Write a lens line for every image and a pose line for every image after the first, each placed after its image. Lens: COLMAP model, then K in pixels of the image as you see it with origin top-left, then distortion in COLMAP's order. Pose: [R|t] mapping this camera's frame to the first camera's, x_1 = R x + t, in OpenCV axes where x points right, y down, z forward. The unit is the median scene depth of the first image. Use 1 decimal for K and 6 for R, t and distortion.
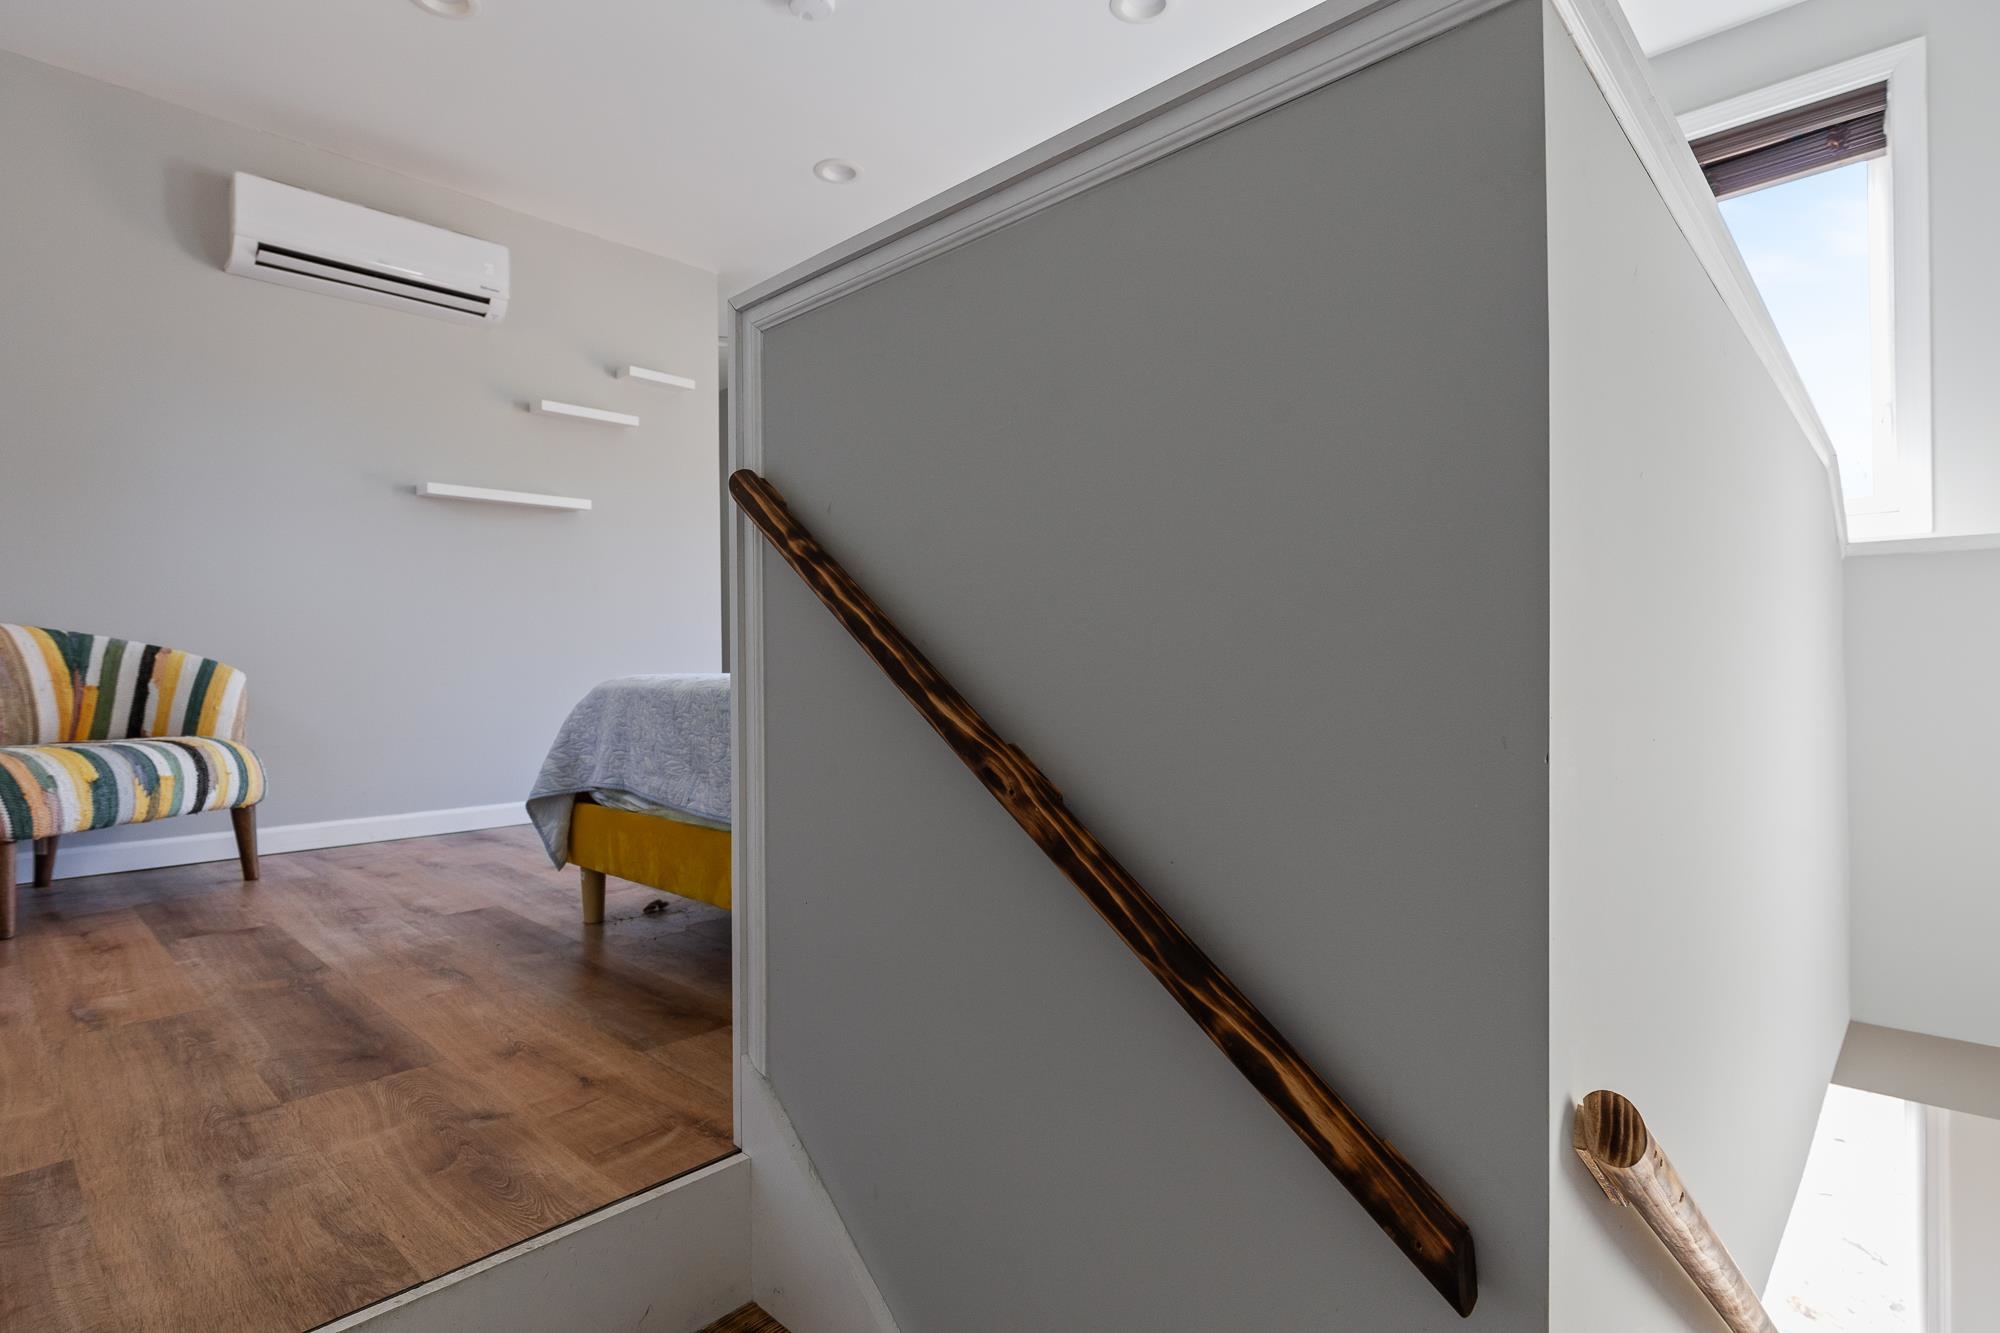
lens RADIAL K [[994.9, 0, 1005.7], [0, 994.9, 662.7], [0, 0, 1]] dist [0.000918, 0.000009]
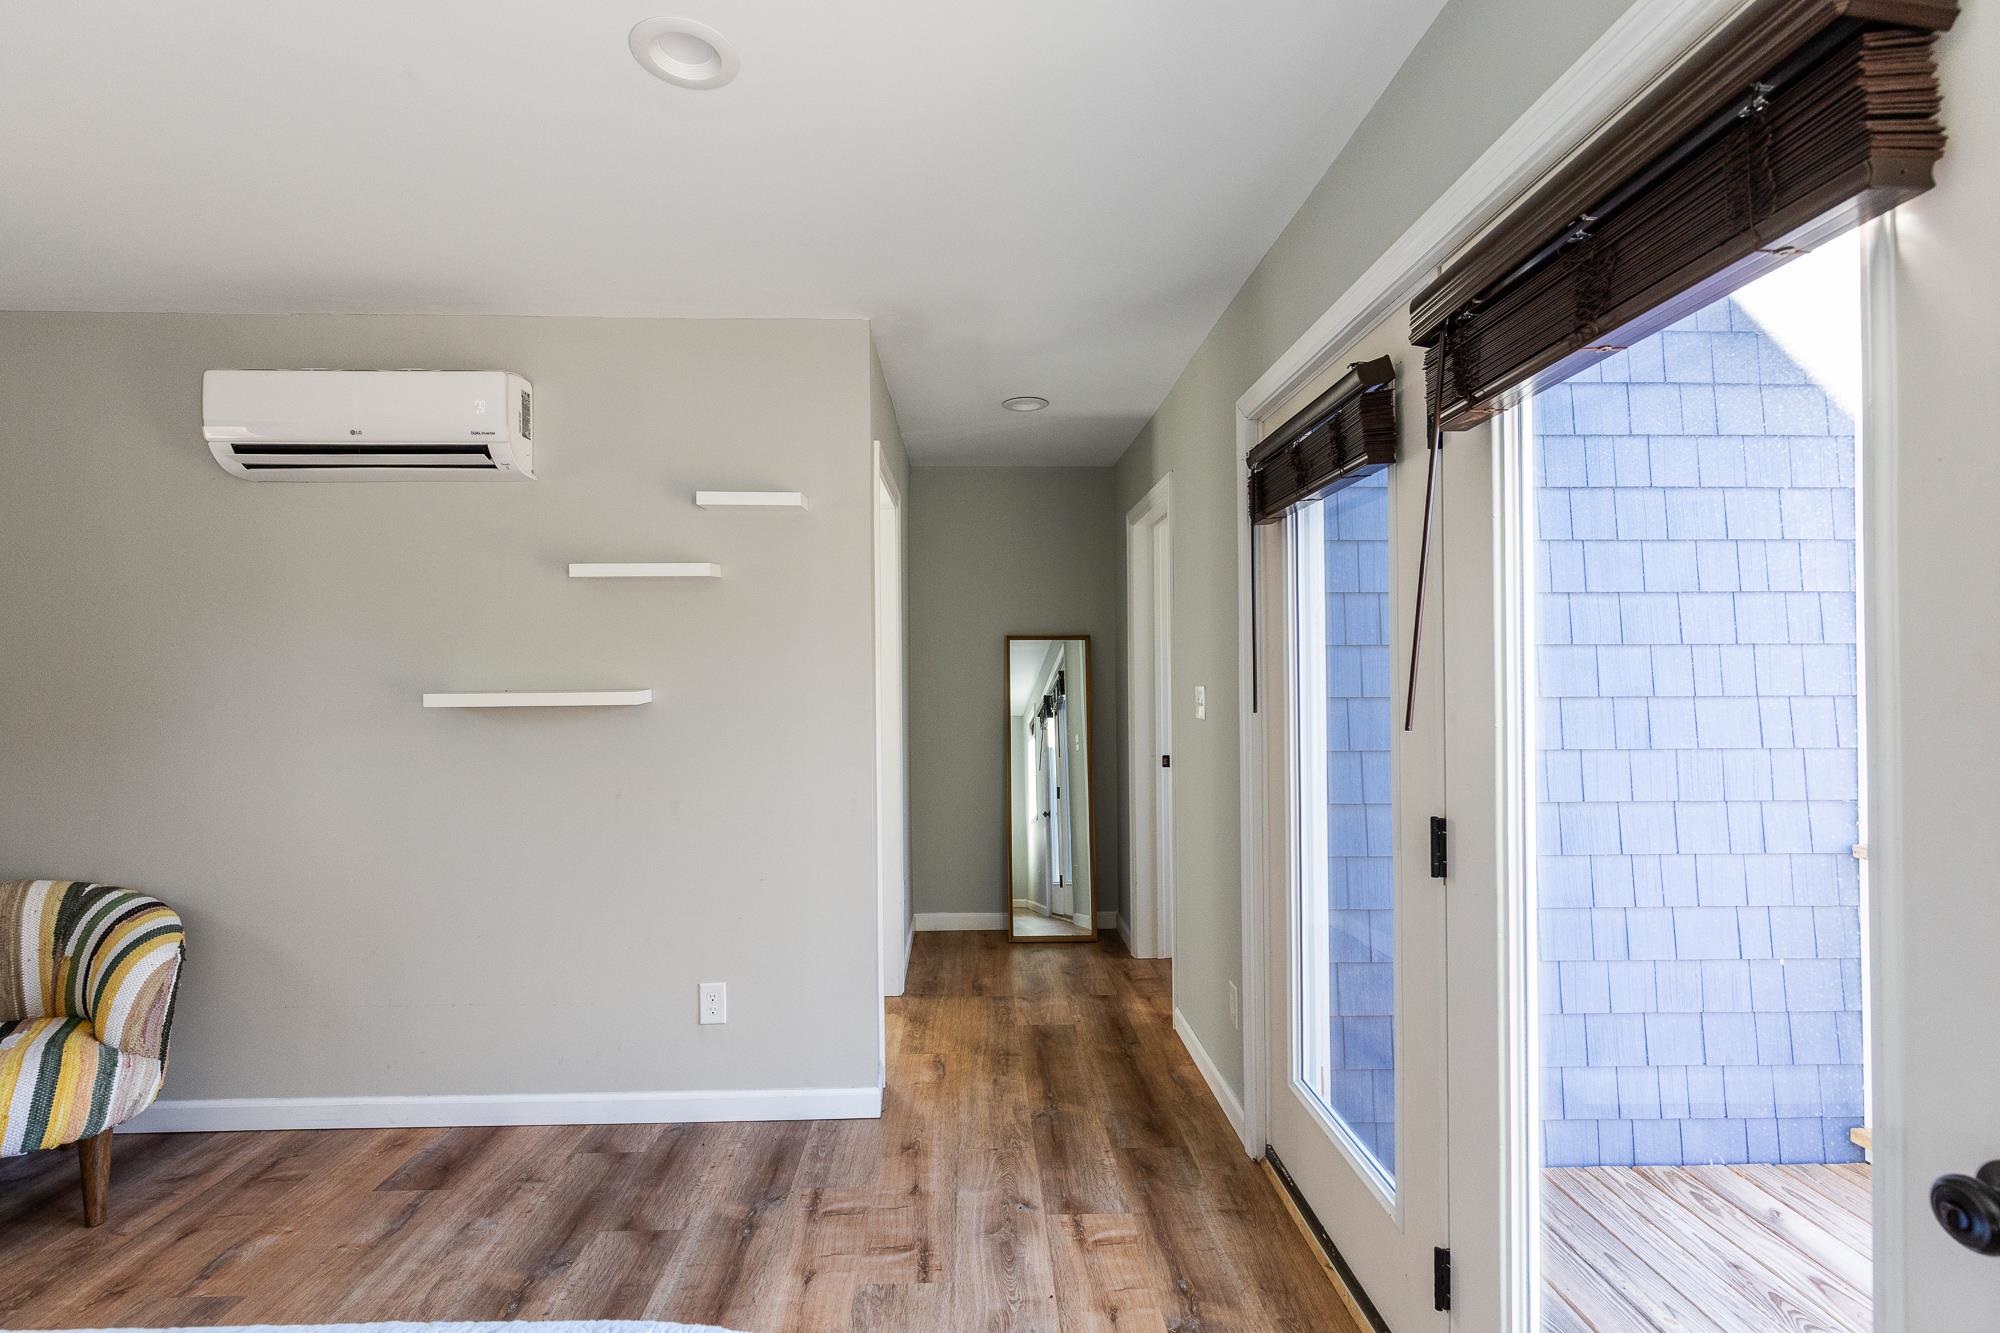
lens RADIAL K [[904.7, 0, 996.6], [0, 904.7, 671.8], [0, 0, 1]] dist [0.006890, -0.000088]
pose [[0.706651, 0.002090, -0.707559, 0.289036], [-0.003198, 0.999995, -0.000241, -0.226619], [0.707555, 0.002433, 0.706654, 0.918343]]
